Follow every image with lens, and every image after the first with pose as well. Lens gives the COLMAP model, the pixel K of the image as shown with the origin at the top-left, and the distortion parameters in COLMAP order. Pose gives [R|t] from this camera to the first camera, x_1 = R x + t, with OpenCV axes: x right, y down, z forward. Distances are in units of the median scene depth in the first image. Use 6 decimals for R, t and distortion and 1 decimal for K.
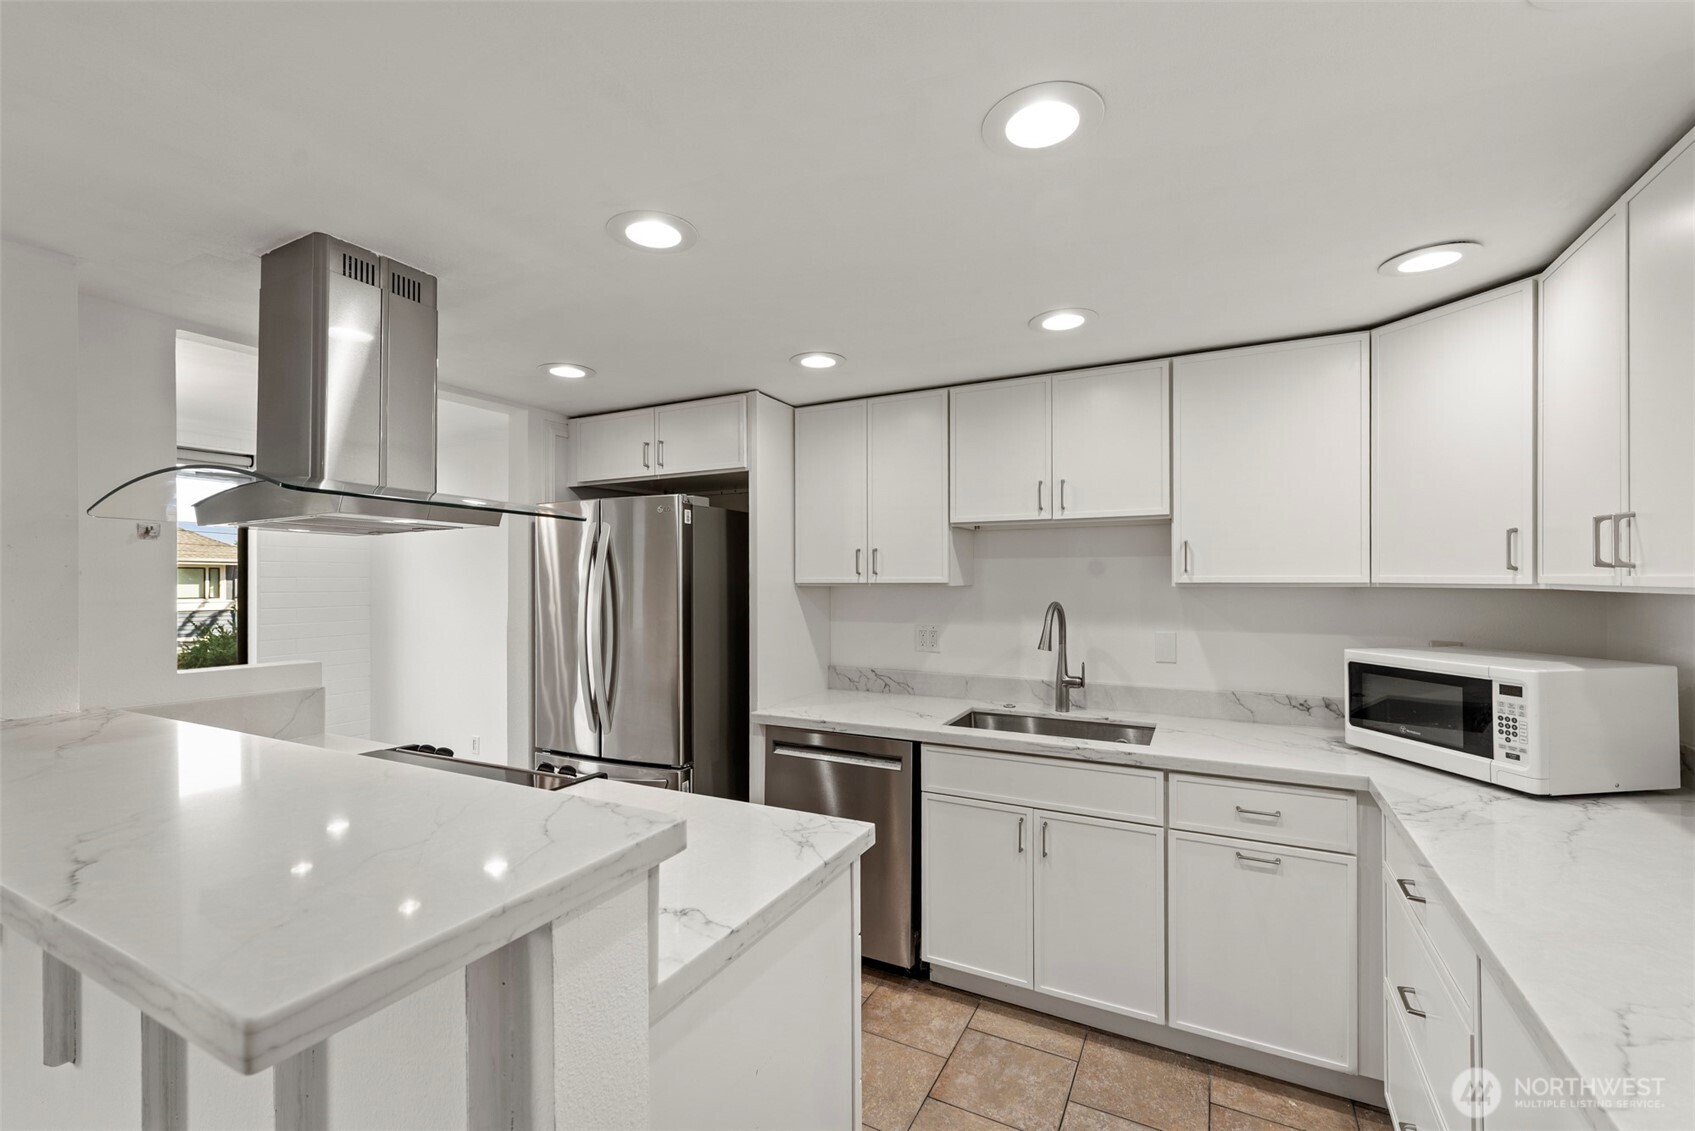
lens RADIAL K [[712.0, 0, 846.4], [0, 712.0, 573.4], [0, 0, 1]] dist [0.001218, -0.000340]
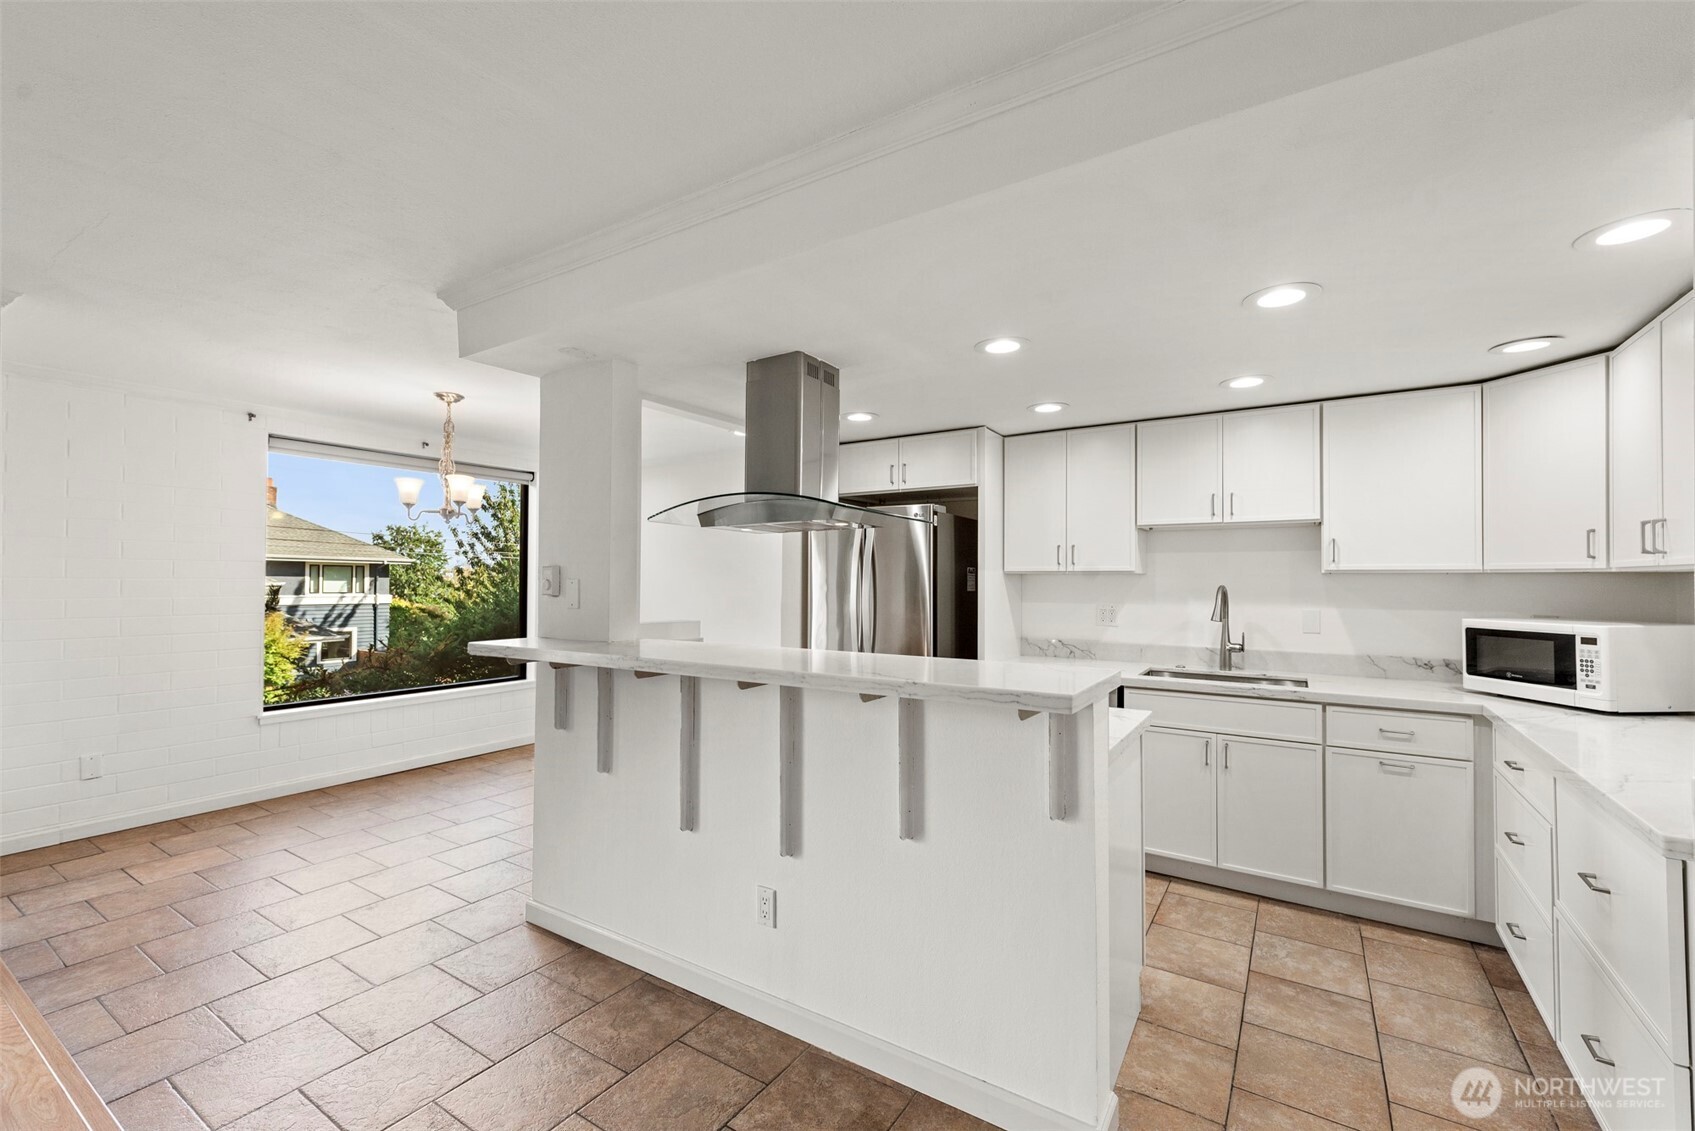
lens RADIAL K [[710.5, 0, 843.9], [0, 710.5, 567.1], [0, 0, 1]] dist [0.001197, 0.000089]
pose [[0.995369, 0.005025, -0.095998, -0.340609], [-0.006120, 0.999920, -0.011113, 0.031068], [0.095935, 0.011649, 0.995319, -0.457778]]
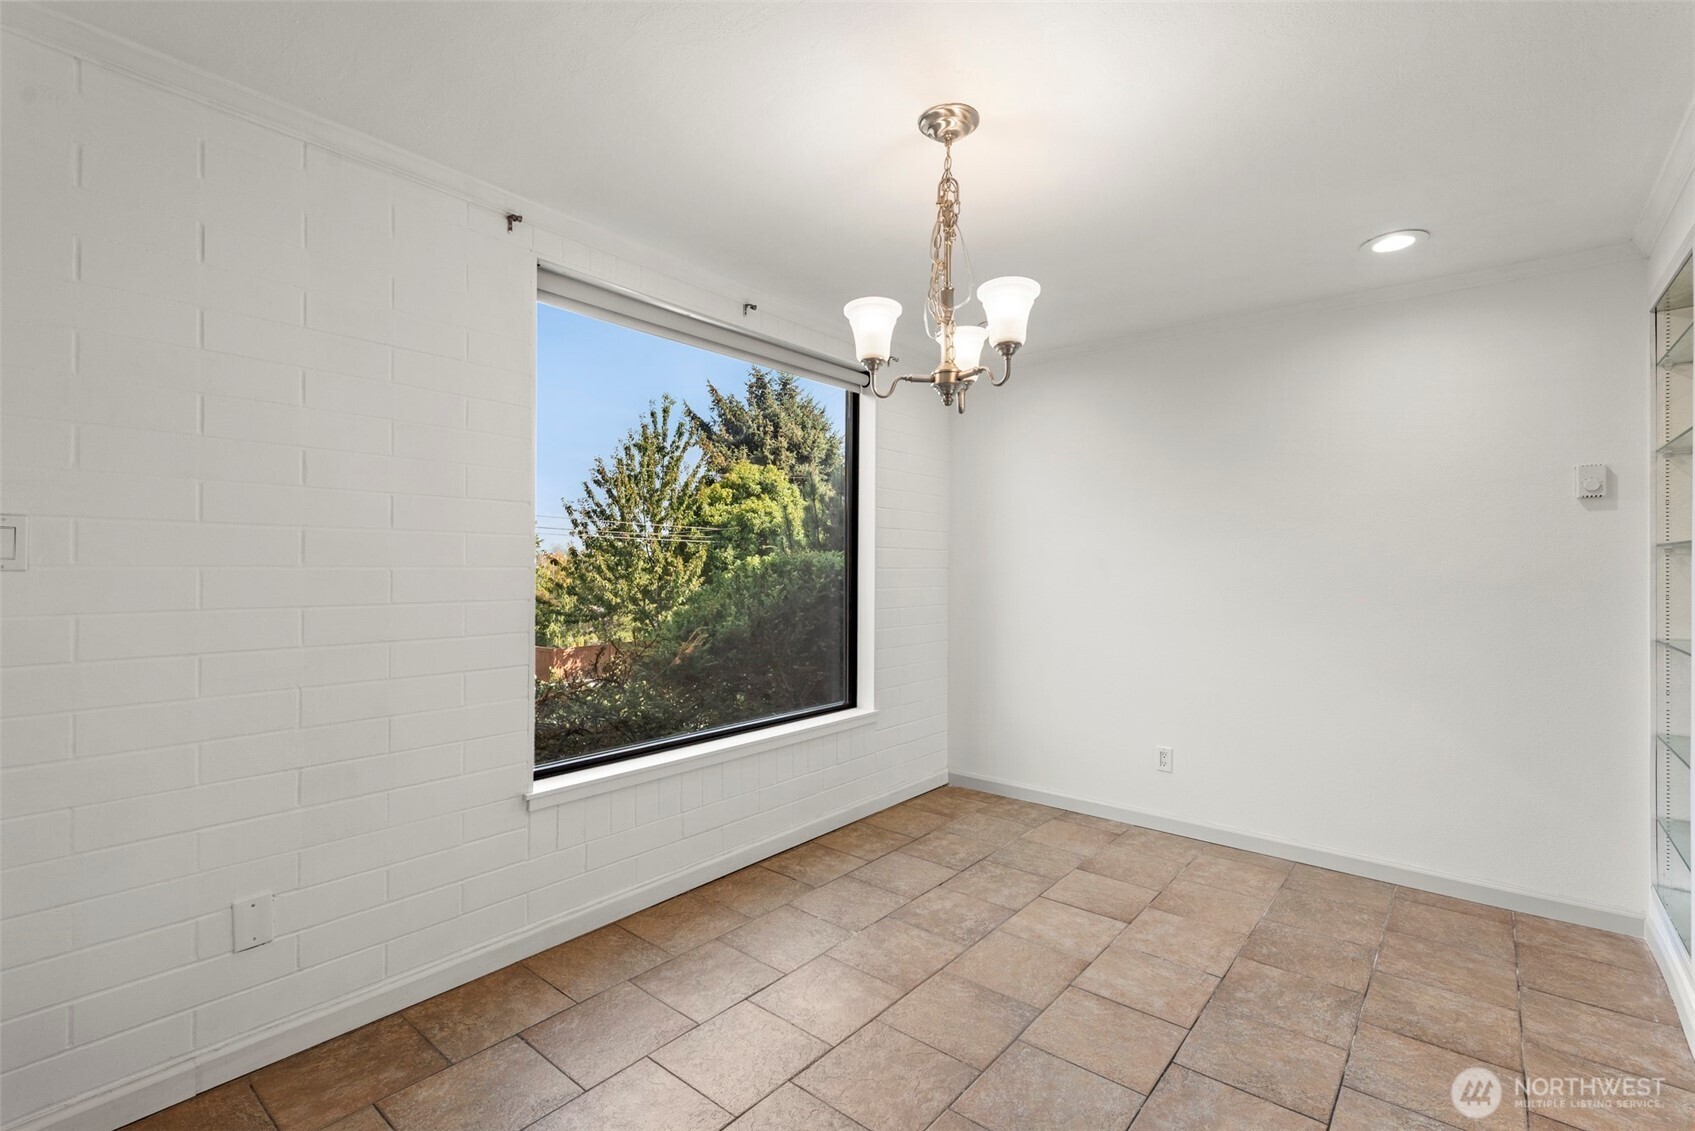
lens RADIAL K [[767.6, 0, 849.4], [0, 767.6, 558.0], [0, 0, 1]] dist [0.000263, 0.000083]
pose [[0.977263, 0.006995, -0.211913, -1.486582], [-0.007860, 0.999964, -0.003239, 0.092334], [0.211883, 0.004830, 0.977283, 0.387994]]
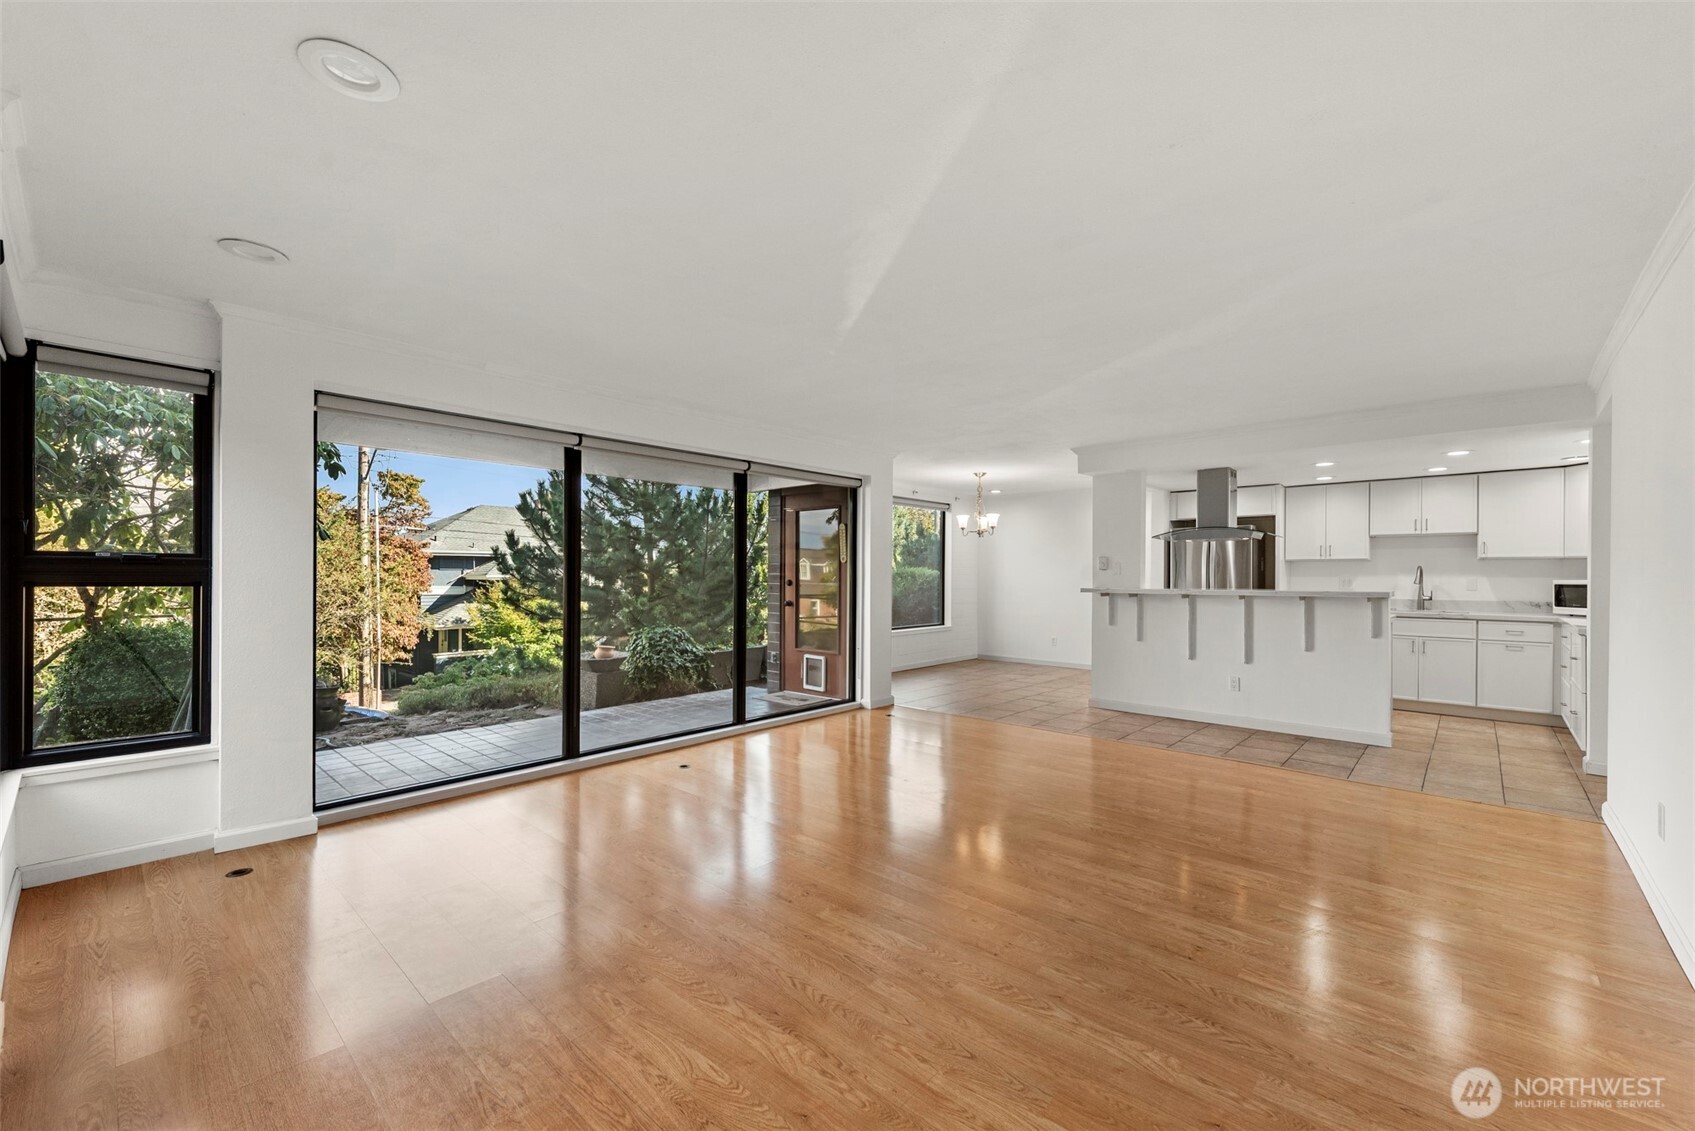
lens RADIAL K [[678.4, 0, 851.9], [0, 678.4, 576.8], [0, 0, 1]] dist [0.000007, -0.000151]
pose [[0.965585, 0.006419, -0.260010, -1.285924], [-0.004813, 0.999965, 0.006815, 0.089902], [0.260044, -0.005329, 0.965582, -2.320444]]
